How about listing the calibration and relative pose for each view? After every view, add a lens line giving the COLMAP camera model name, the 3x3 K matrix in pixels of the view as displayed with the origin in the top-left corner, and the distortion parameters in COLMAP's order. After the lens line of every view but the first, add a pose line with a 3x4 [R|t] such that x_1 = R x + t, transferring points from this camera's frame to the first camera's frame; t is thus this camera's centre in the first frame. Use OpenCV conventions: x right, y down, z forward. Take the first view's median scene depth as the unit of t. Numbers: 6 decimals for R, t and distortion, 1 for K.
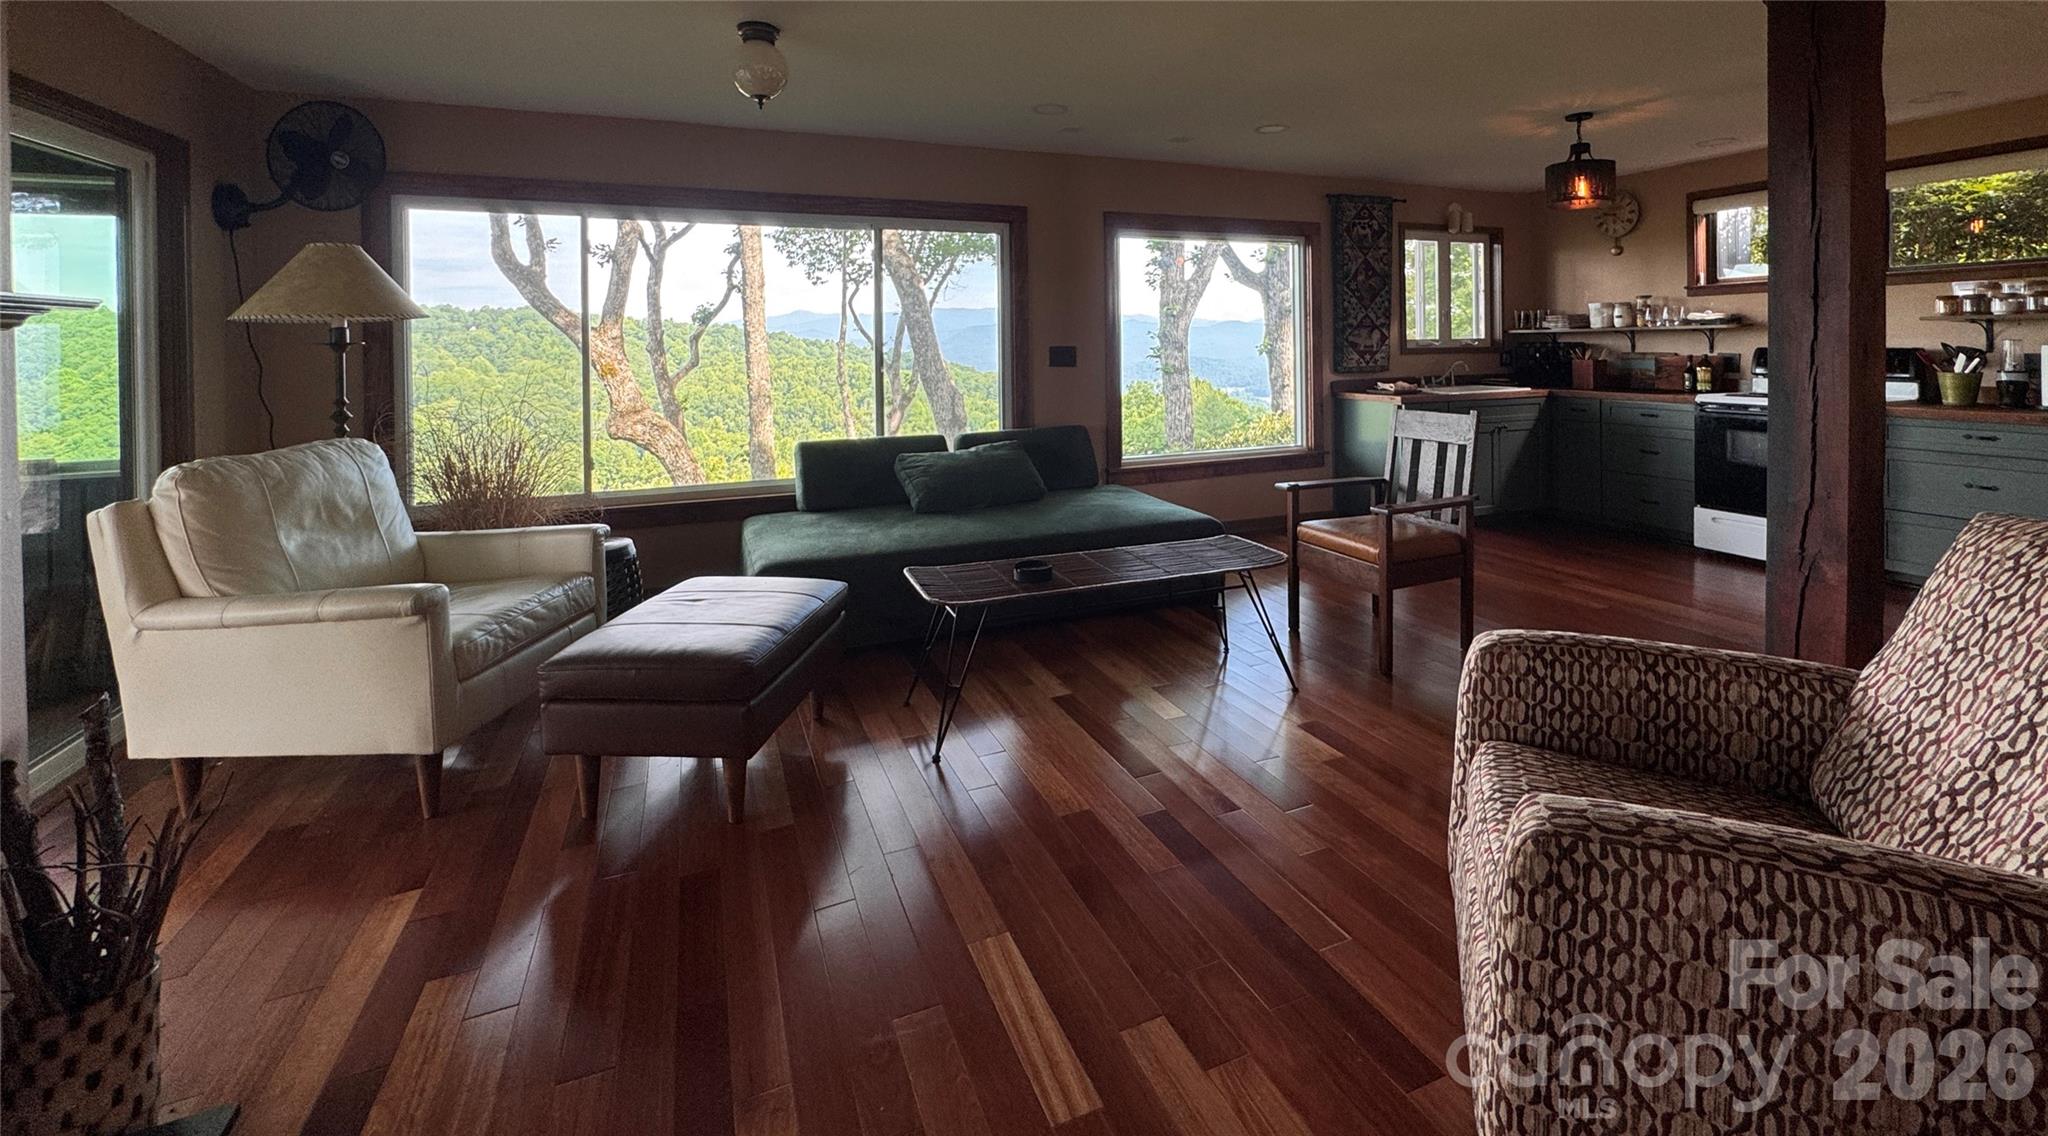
lens RADIAL K [[836.3, 0, 1054.6], [0, 836.3, 345.9], [0, 0, 1]] dist [0.000175, -0.000131]
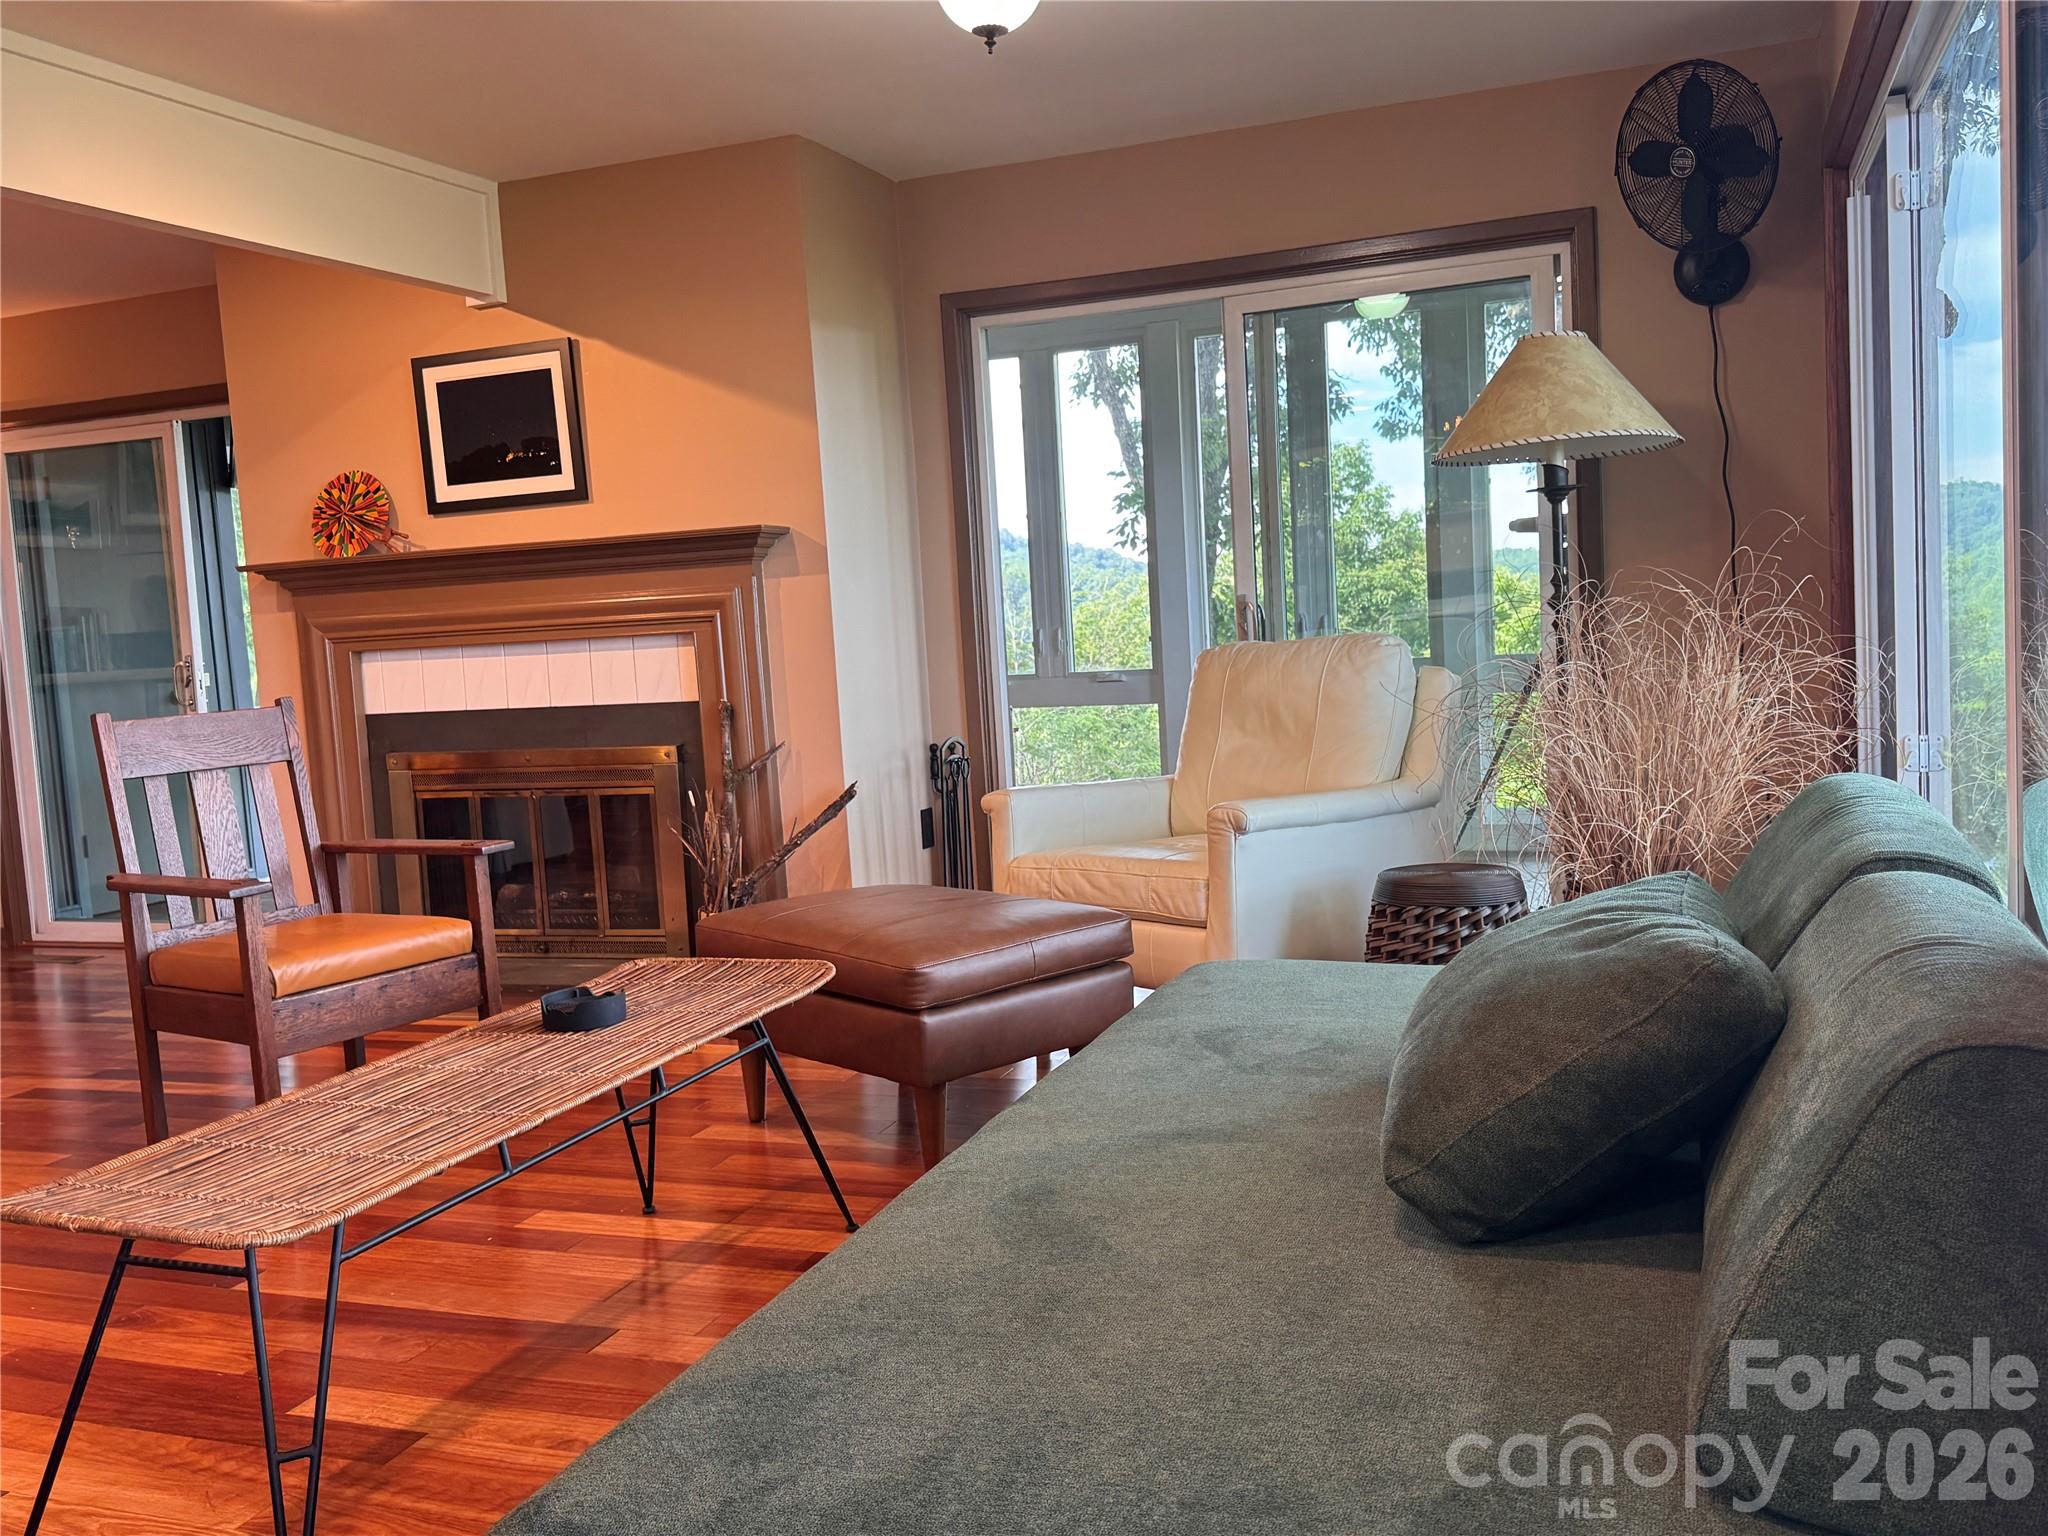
lens RADIAL K [[1762.6, 0, 1024.0], [0, 1762.6, 768.0], [0, 0, 1]] dist [0.114634, -0.181905]
pose [[-0.701984, 0.122822, -0.701522, 0.329540], [0.069024, 0.992113, 0.104629, 0.029806], [0.708840, 0.025026, -0.704925, 1.284450]]
